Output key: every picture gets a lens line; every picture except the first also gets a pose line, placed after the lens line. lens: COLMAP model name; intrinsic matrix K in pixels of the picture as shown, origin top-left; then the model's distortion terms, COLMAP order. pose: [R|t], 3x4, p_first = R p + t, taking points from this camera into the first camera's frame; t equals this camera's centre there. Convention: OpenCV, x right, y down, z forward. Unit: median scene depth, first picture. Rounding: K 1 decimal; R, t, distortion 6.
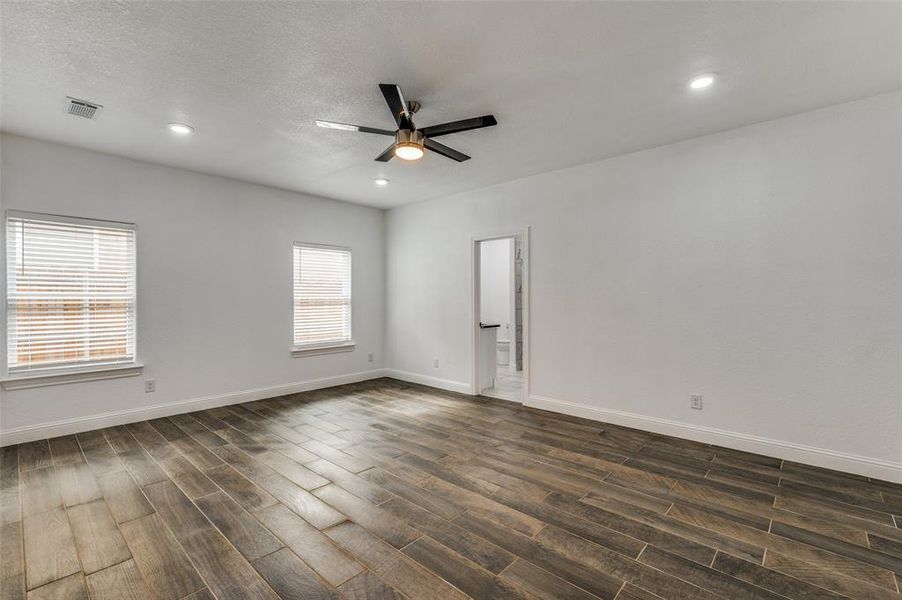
lens RADIAL K [[399.9, 0, 453.1], [0, 399.9, 287.9], [0, 0, 1]] dist [-0.002583, -0.000278]
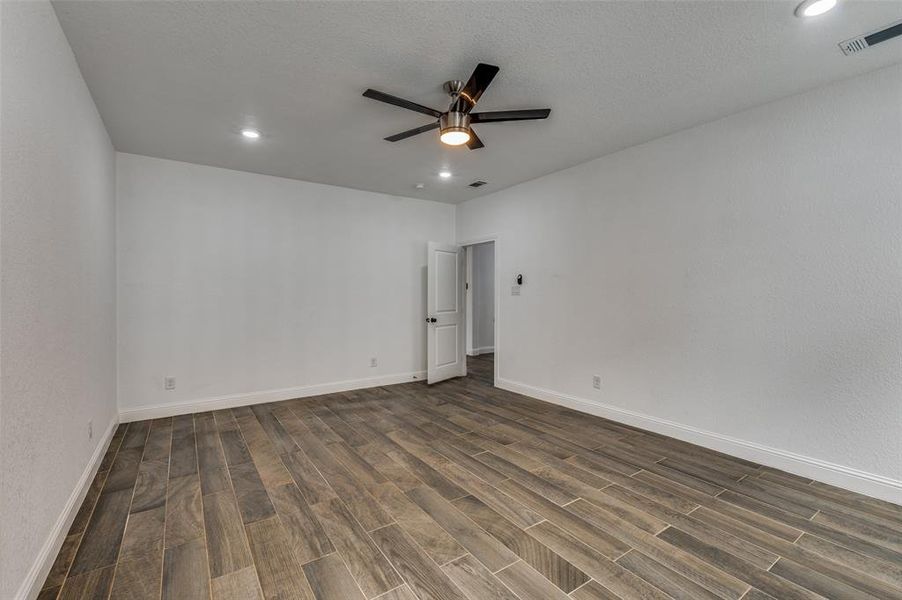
lens RADIAL K [[393.7, 0, 452.7], [0, 393.7, 293.2], [0, 0, 1]] dist [0.001066, 0.000026]
pose [[-0.973092, 0.003818, 0.230386, -0.324393], [-0.002555, 0.999622, -0.027359, 0.040798], [-0.230403, -0.027211, -0.972715, 1.954393]]
